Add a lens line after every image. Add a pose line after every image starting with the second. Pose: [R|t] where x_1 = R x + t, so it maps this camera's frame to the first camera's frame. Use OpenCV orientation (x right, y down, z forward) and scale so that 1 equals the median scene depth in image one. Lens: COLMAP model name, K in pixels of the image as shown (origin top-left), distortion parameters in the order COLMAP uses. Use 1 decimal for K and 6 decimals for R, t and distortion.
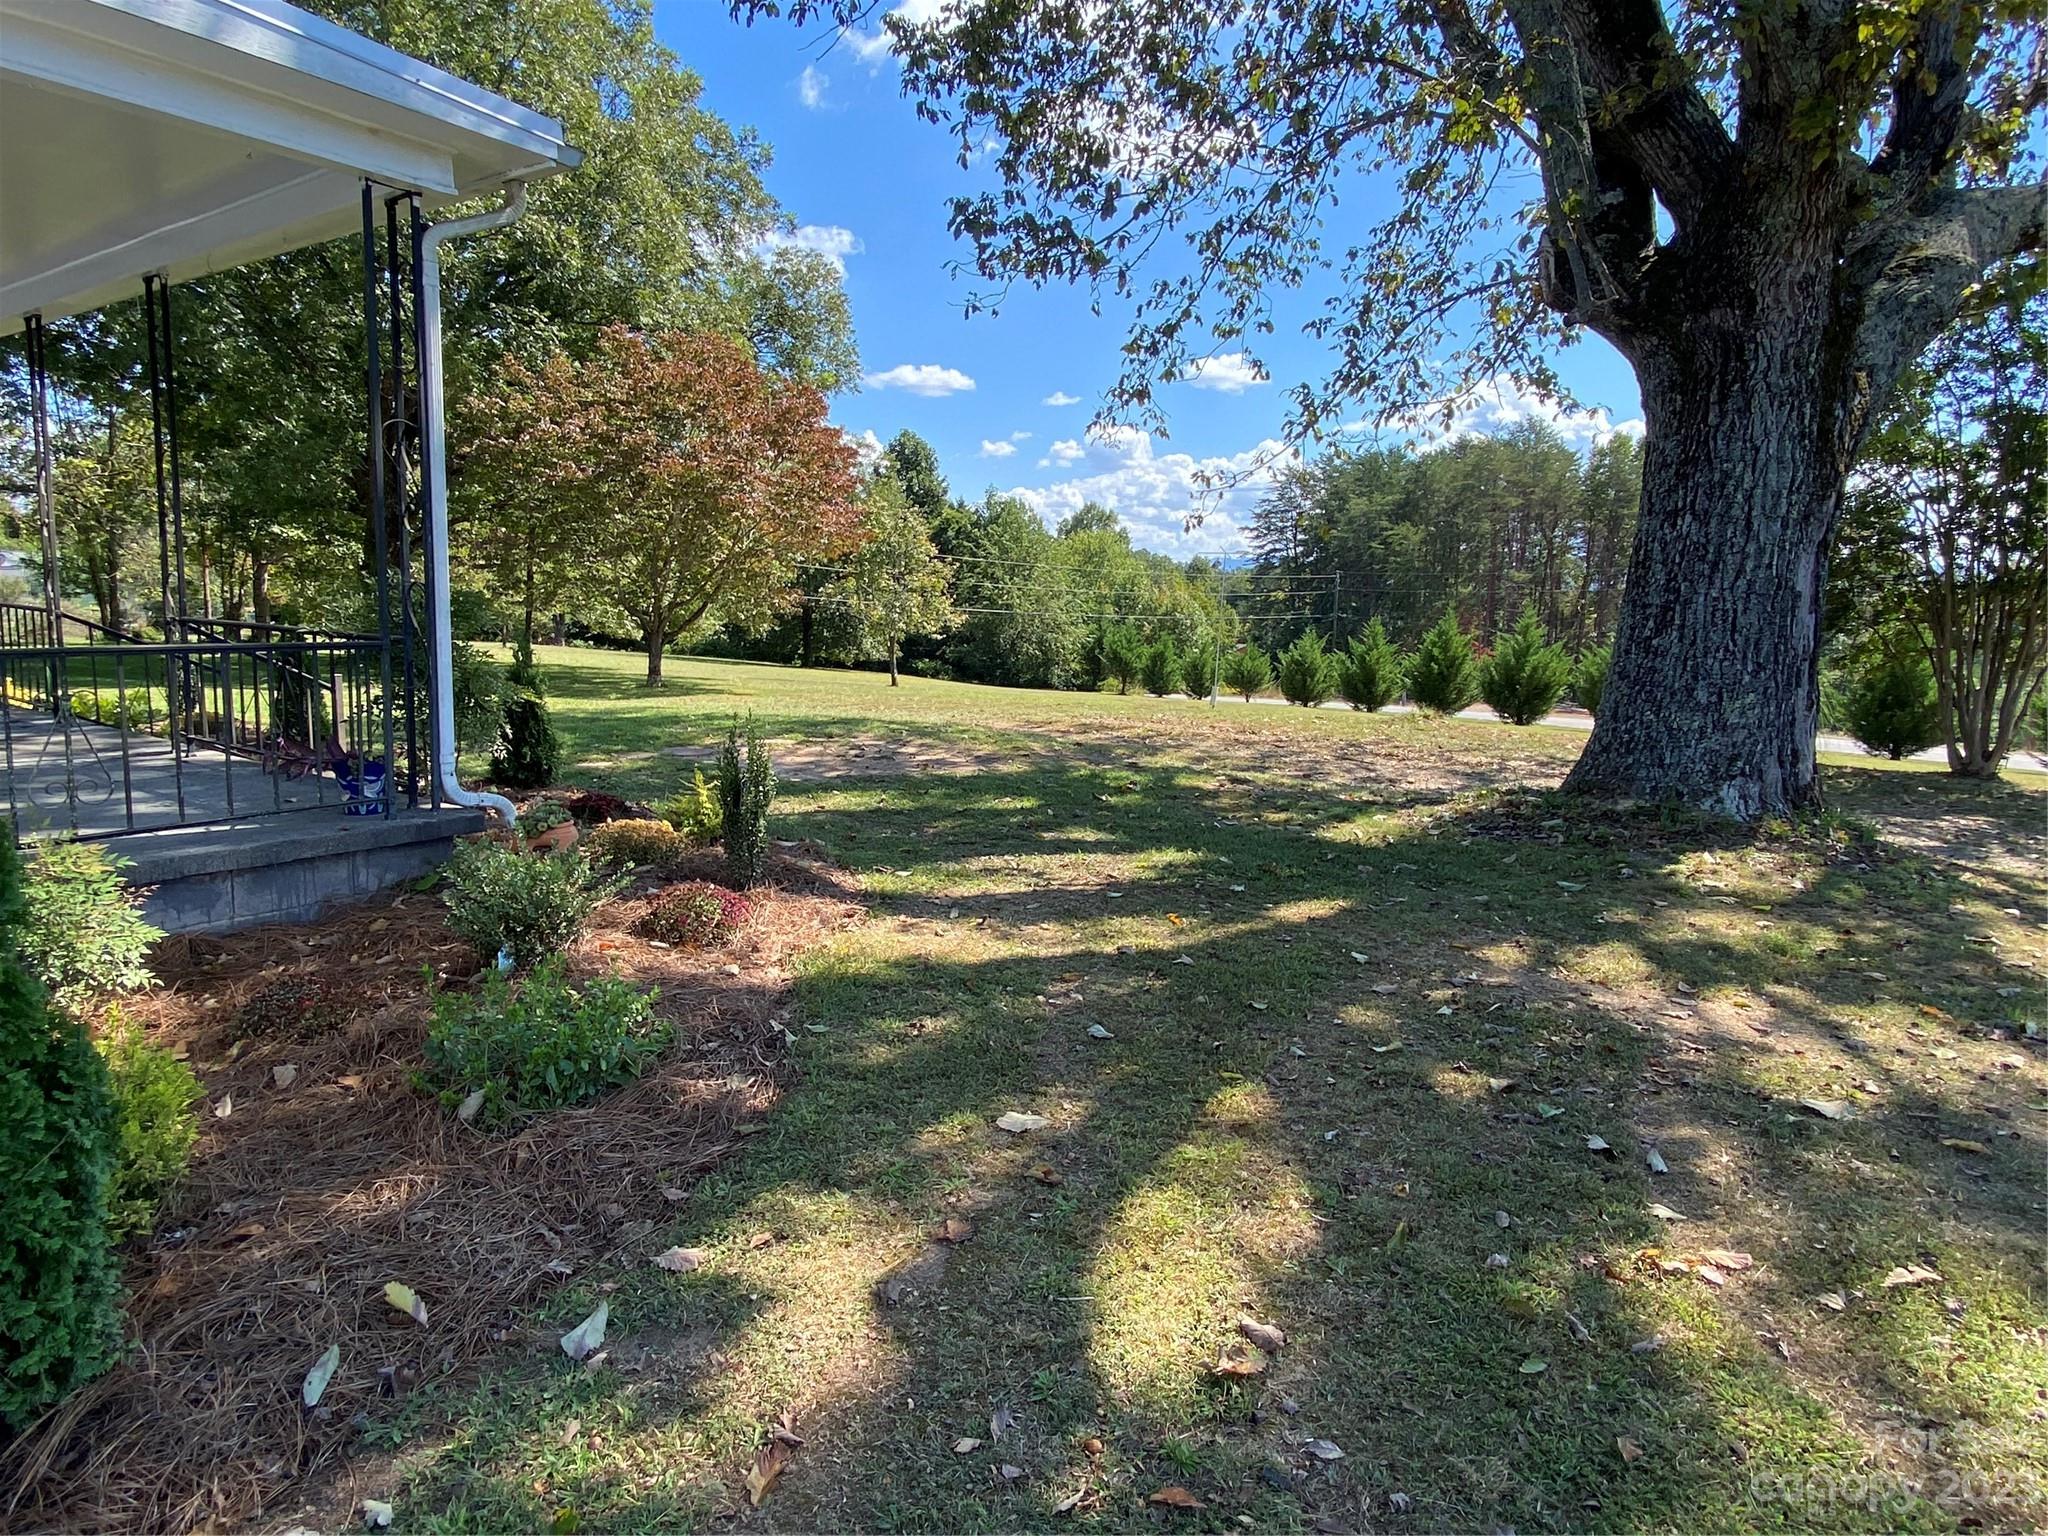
lens RADIAL K [[1140.9, 0, 1029.5], [0, 1140.9, 771.9], [0, 0, 1]] dist [-0.020292, -0.008669]
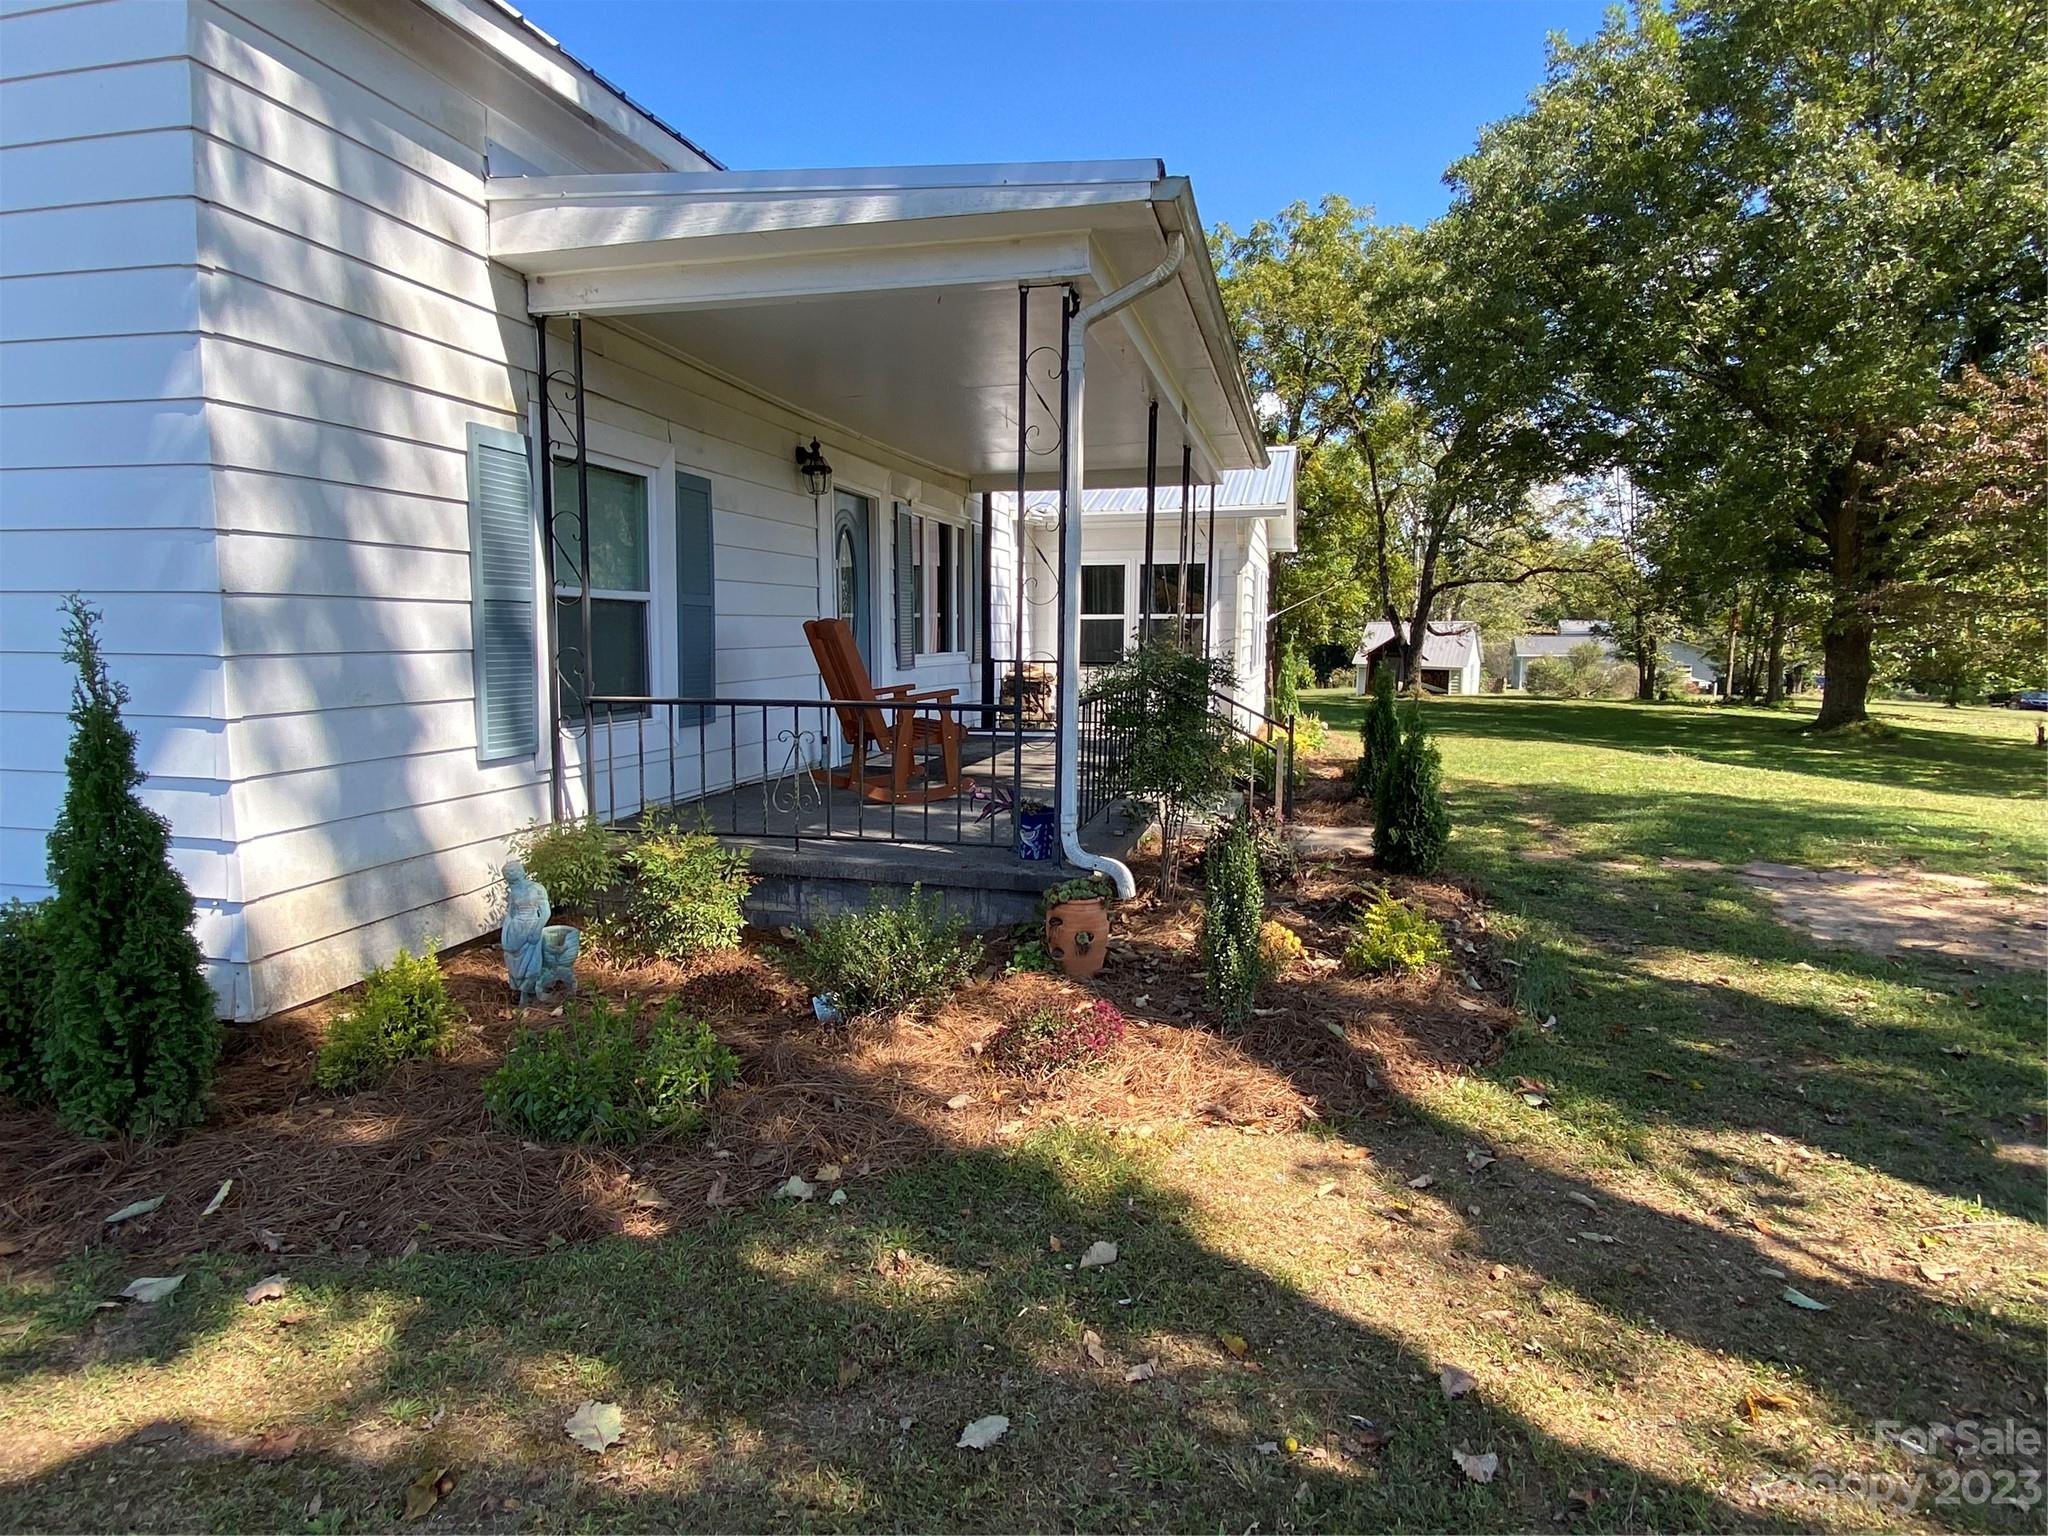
lens RADIAL K [[1140.9, 0, 1033.9], [0, 1140.9, 764.7], [0, 0, 1]] dist [-0.020292, -0.008669]
pose [[0.345333, 0.076420, -0.935364, 0.728824], [-0.133986, 0.990484, 0.031457, -0.155113], [0.928867, 0.114462, 0.352286, 1.019634]]
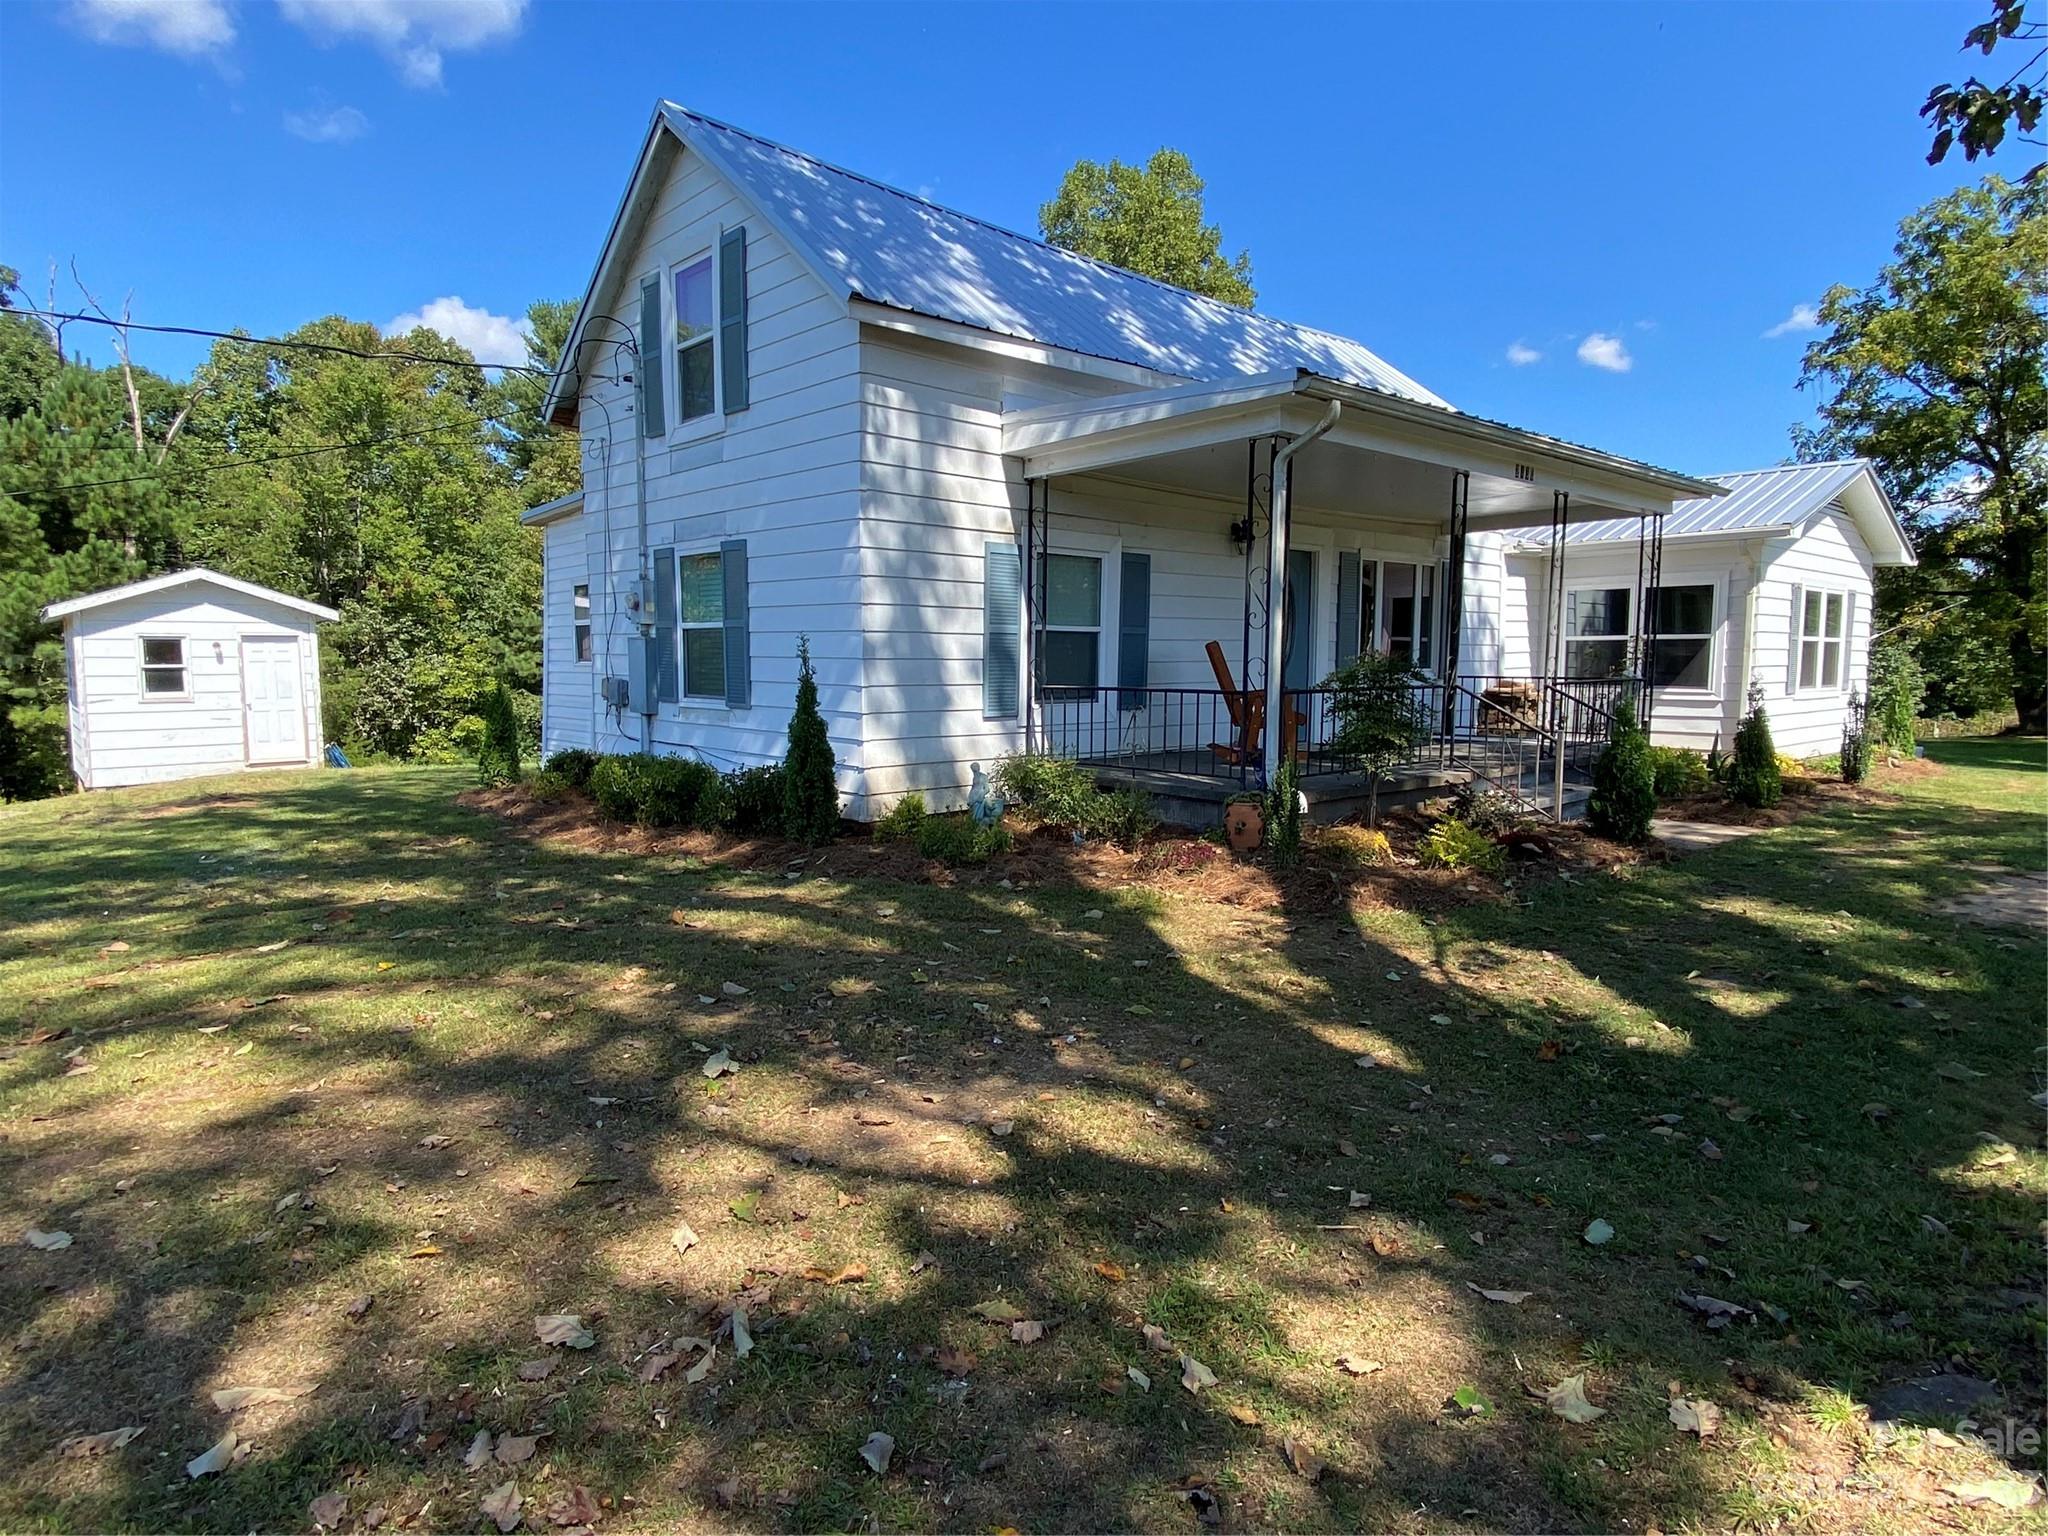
lens RADIAL K [[1140.9, 0, 1028.3], [0, 1140.9, 766.9], [0, 0, 1]] dist [-0.020292, -0.008669]
pose [[-0.260644, 0.052930, -0.963983, 1.946915], [-0.153291, 0.983560, 0.095452, -0.186285], [0.953188, 0.172649, -0.248245, 1.790184]]
